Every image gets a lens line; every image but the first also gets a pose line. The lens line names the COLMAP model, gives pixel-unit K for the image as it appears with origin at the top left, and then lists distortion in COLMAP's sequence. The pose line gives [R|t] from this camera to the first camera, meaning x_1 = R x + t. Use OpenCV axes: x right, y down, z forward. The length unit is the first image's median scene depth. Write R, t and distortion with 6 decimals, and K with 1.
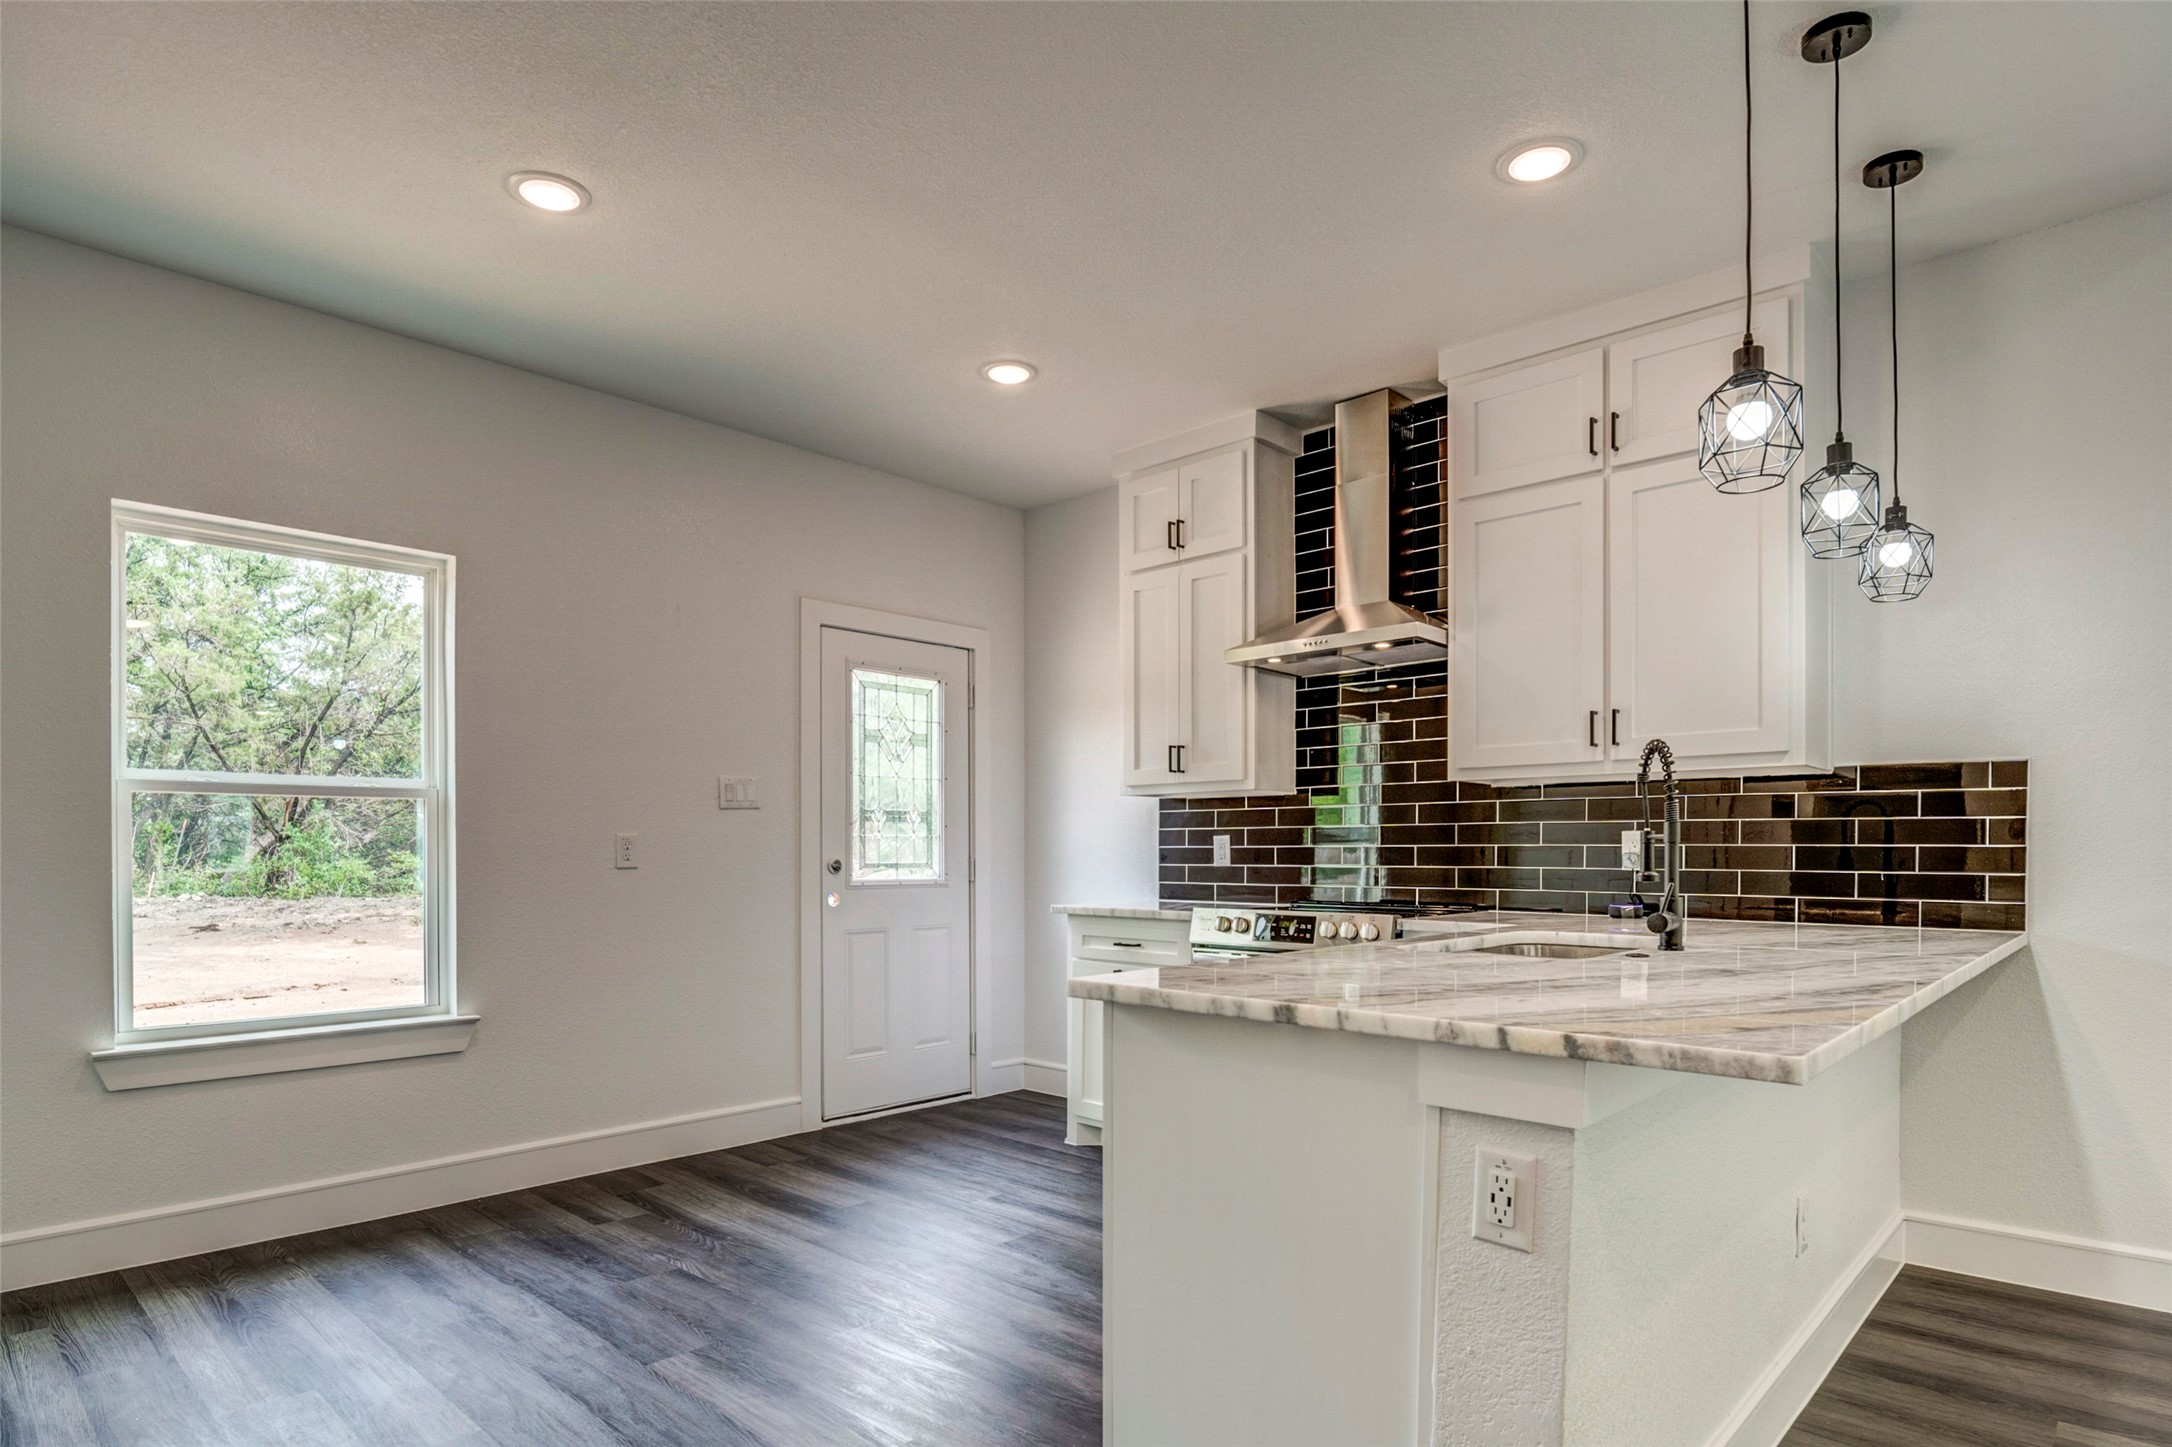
lens RADIAL K [[1174.7, 0, 1079.4], [0, 1174.7, 854.2], [0, 0, 1]] dist [-0.026373, -0.000705]
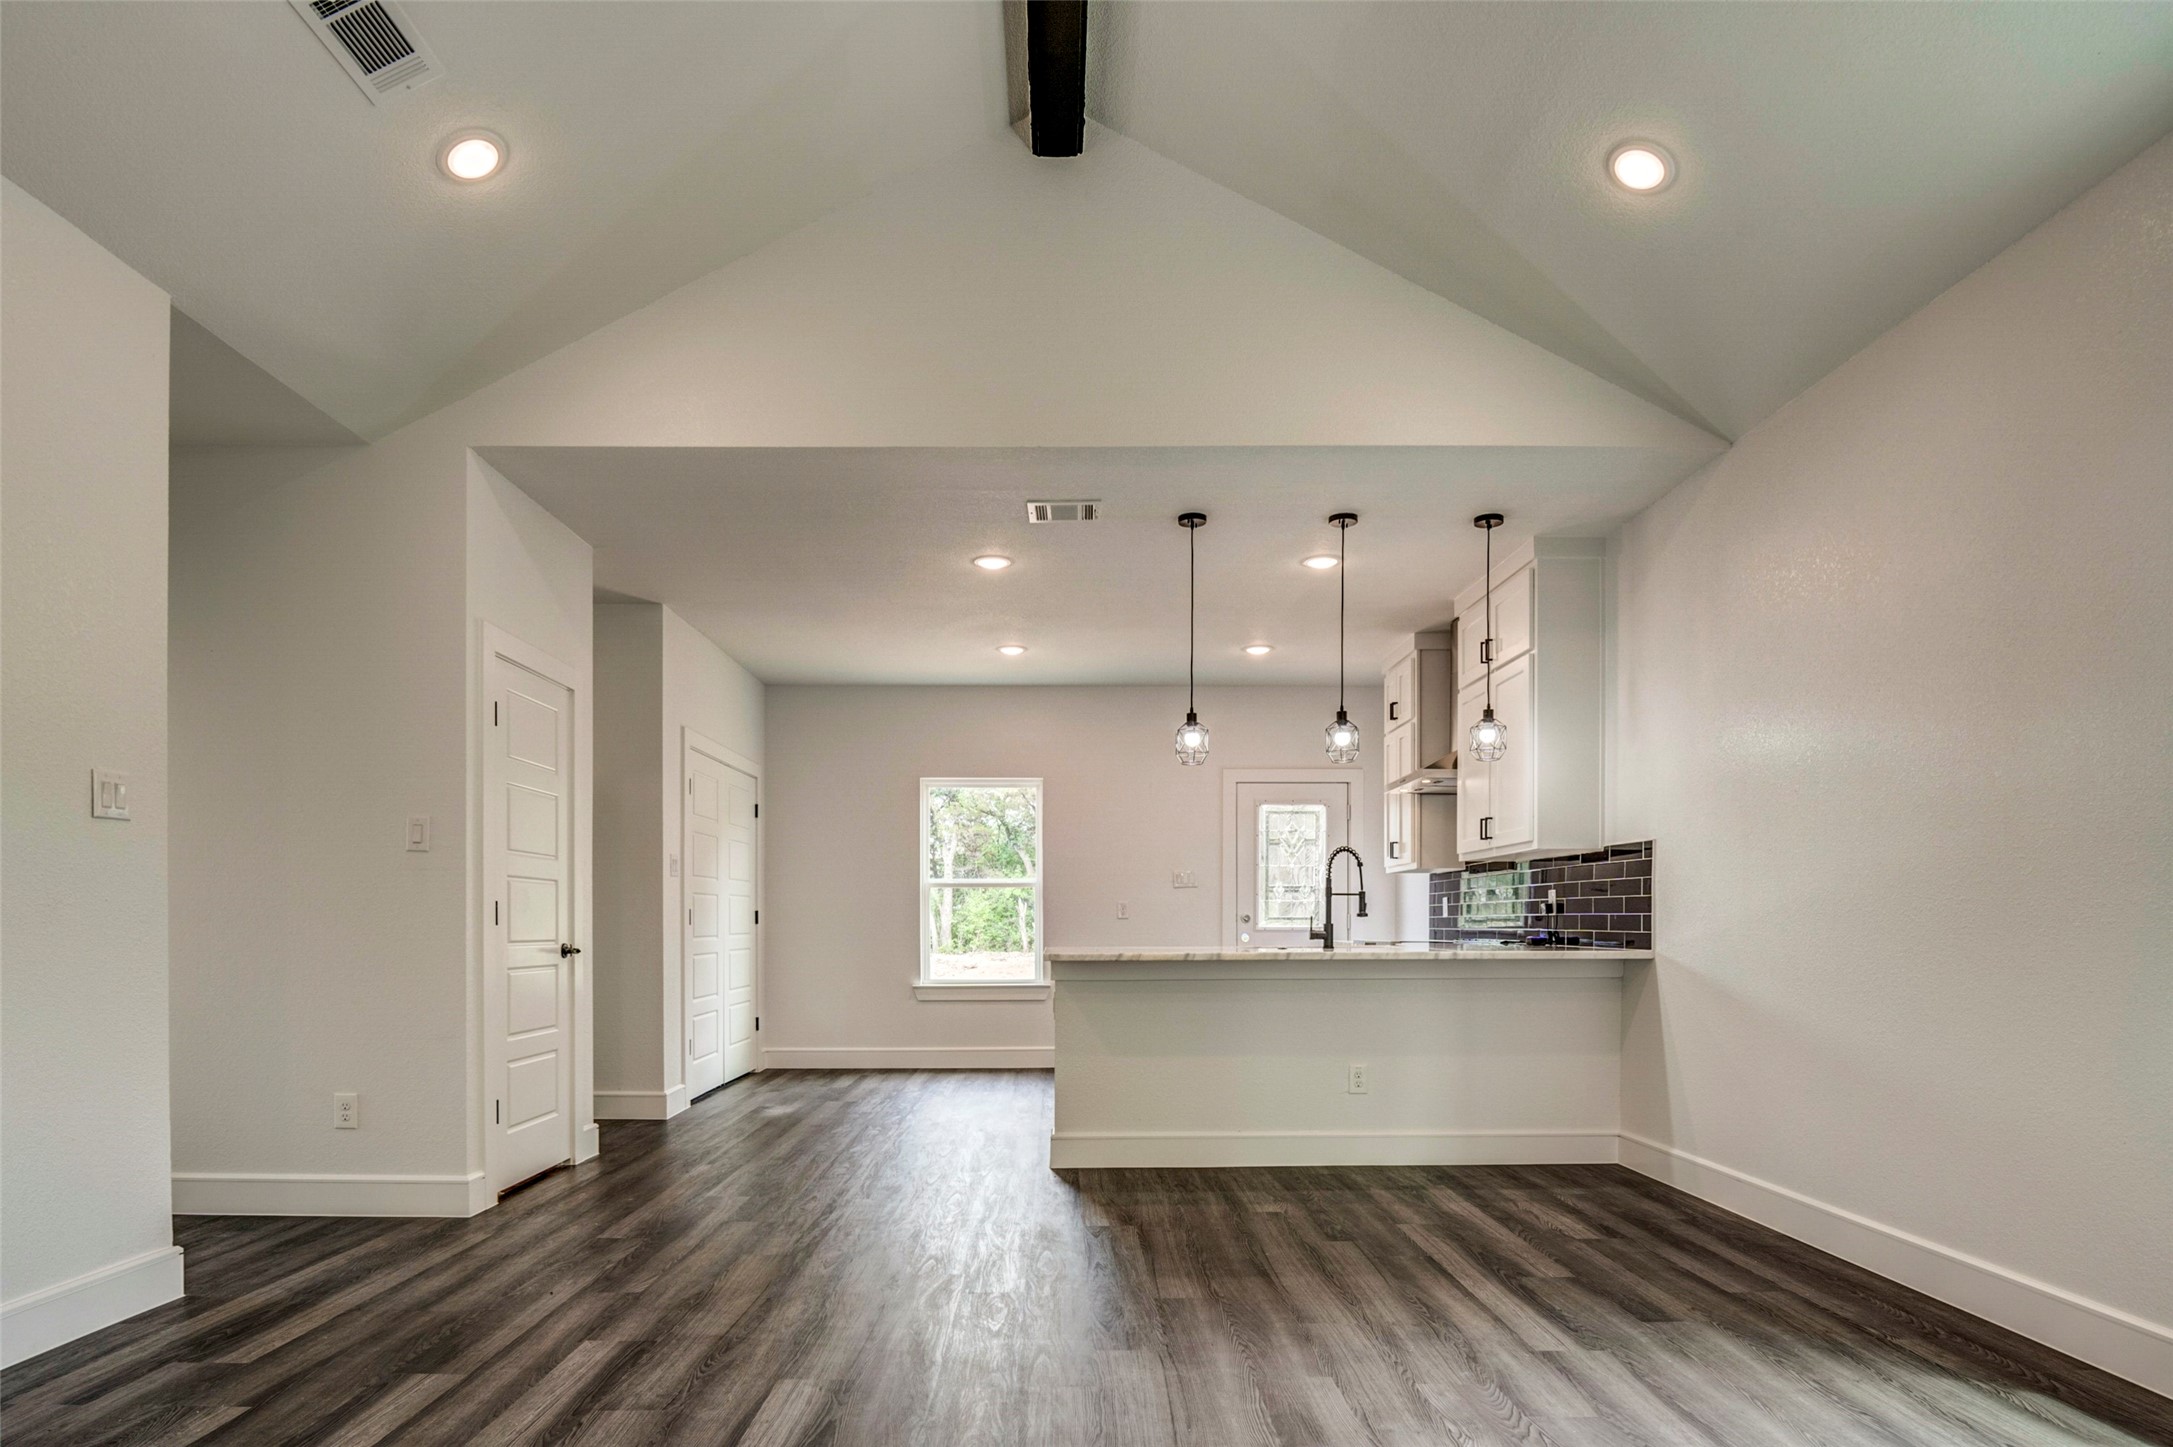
lens RADIAL K [[1188.1, 0, 1086.8], [0, 1188.1, 913.0], [0, 0, 1]] dist [-0.017628, -0.000776]
pose [[0.701485, -0.007830, -0.712641, 0.950735], [-0.000060, 0.999939, -0.011046, 0.022985], [0.712684, 0.007792, 0.701442, -0.445258]]
